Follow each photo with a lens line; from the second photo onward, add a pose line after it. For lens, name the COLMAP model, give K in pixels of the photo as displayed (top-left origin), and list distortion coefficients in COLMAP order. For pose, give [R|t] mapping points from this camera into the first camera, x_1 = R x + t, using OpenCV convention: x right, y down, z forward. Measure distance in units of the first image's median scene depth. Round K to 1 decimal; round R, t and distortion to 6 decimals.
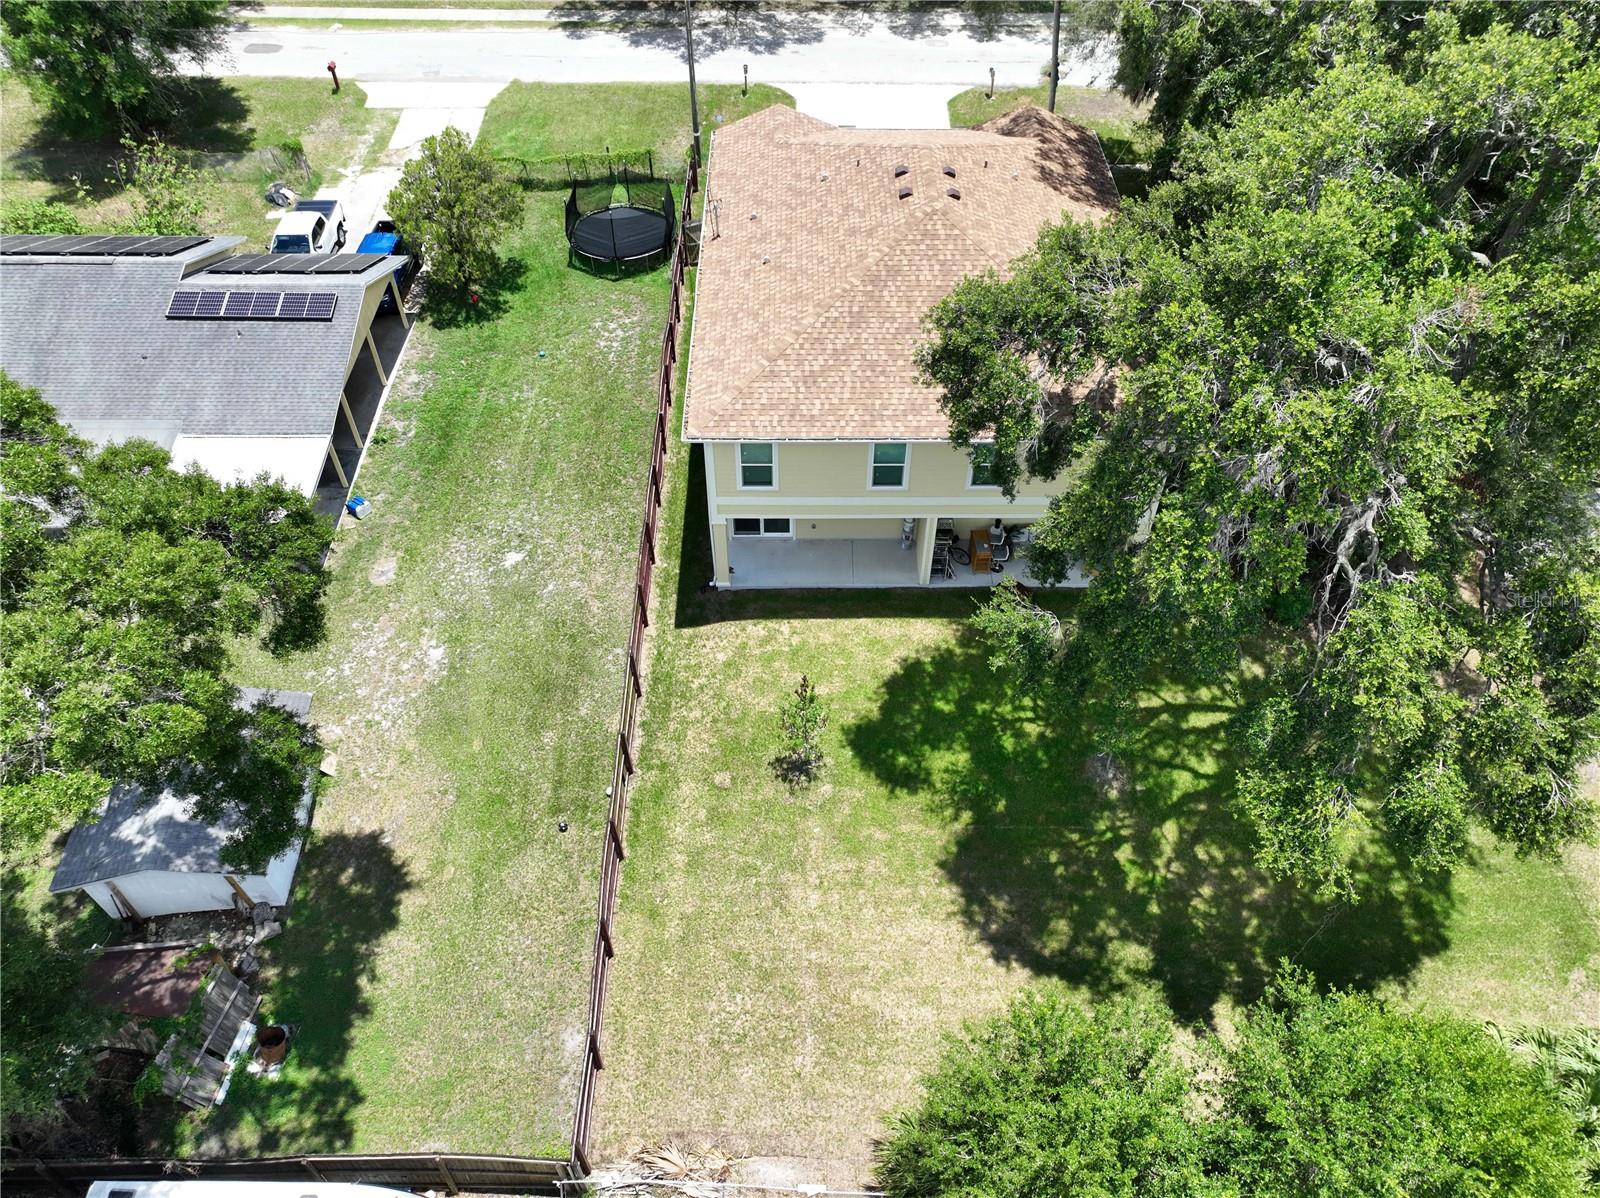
lens RADIAL K [[1123.5, 0, 805.9], [0, 1123.5, 605.4], [0, 0, 1]] dist [-0.003520, 0.021308]
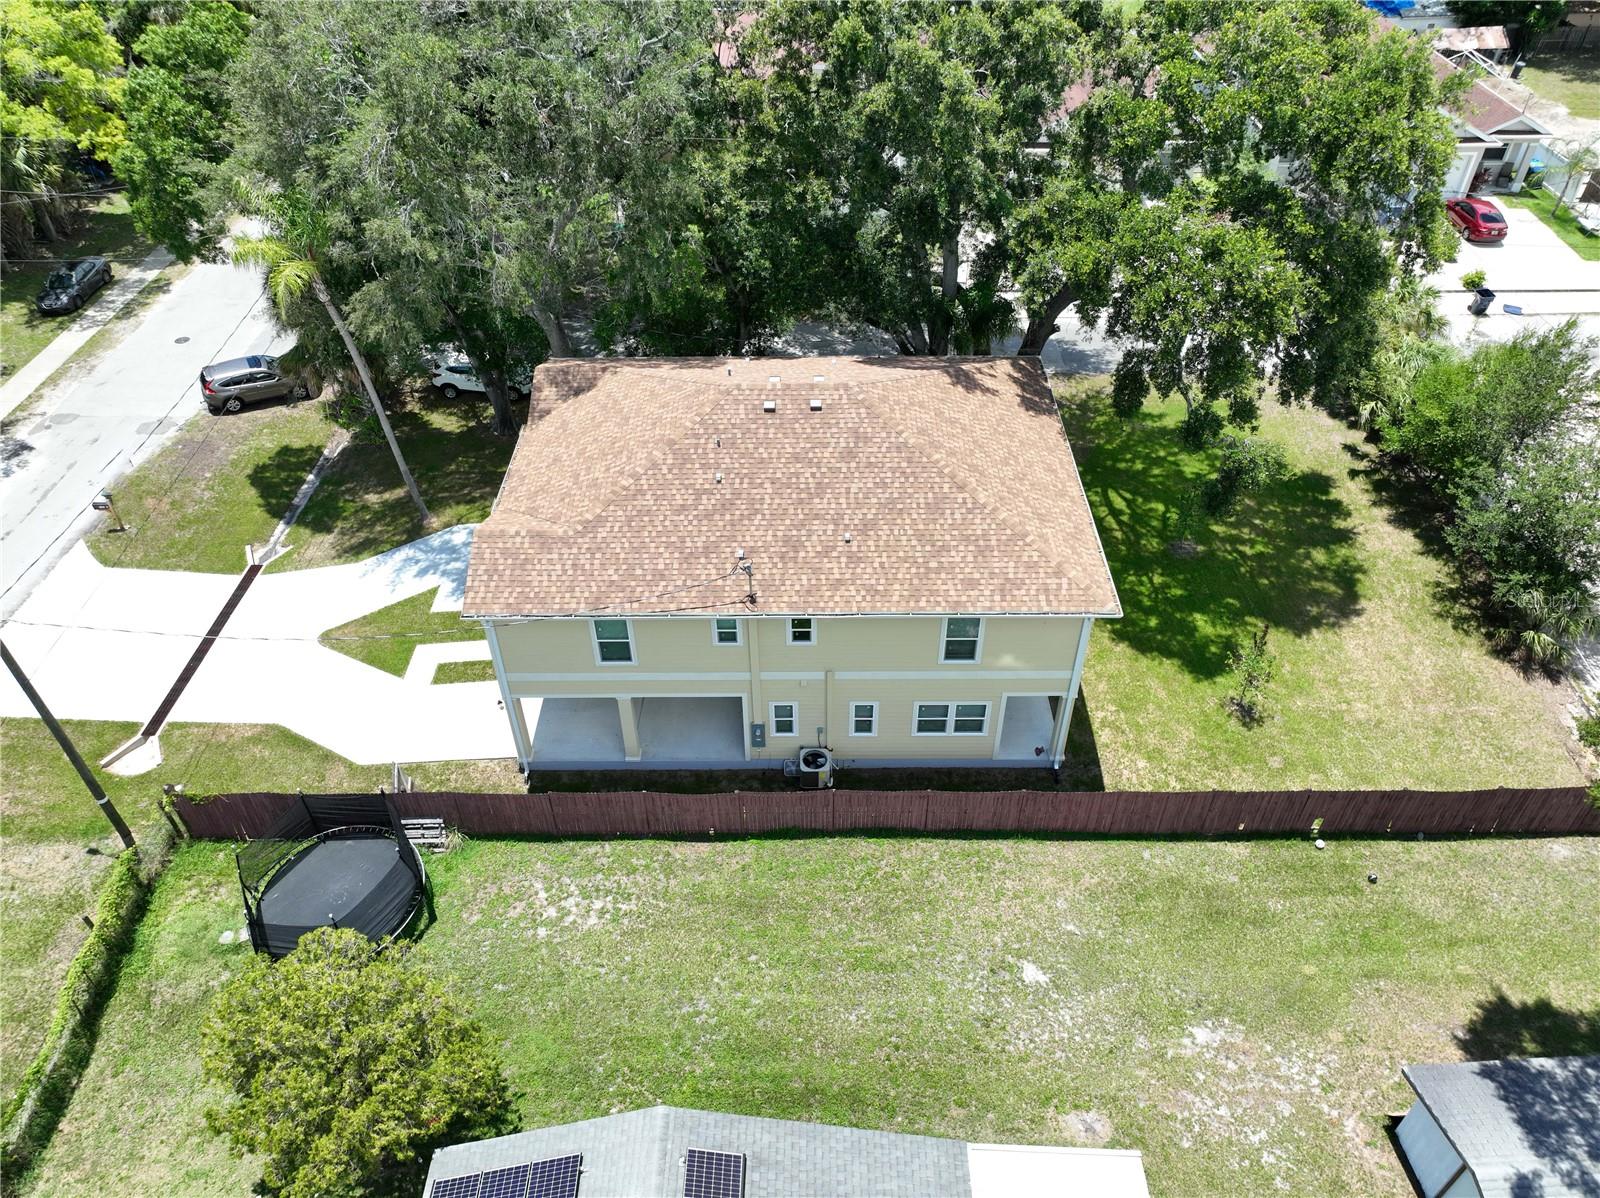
lens RADIAL K [[1123.5, 0, 803.2], [0, 1123.5, 600.9], [0, 0, 1]] dist [-0.003520, 0.021308]
pose [[0.011850, -0.651472, 0.758580, -0.804664], [0.759217, 0.499562, 0.417166, -0.730513], [-0.650730, 0.570983, 0.500528, 0.639758]]
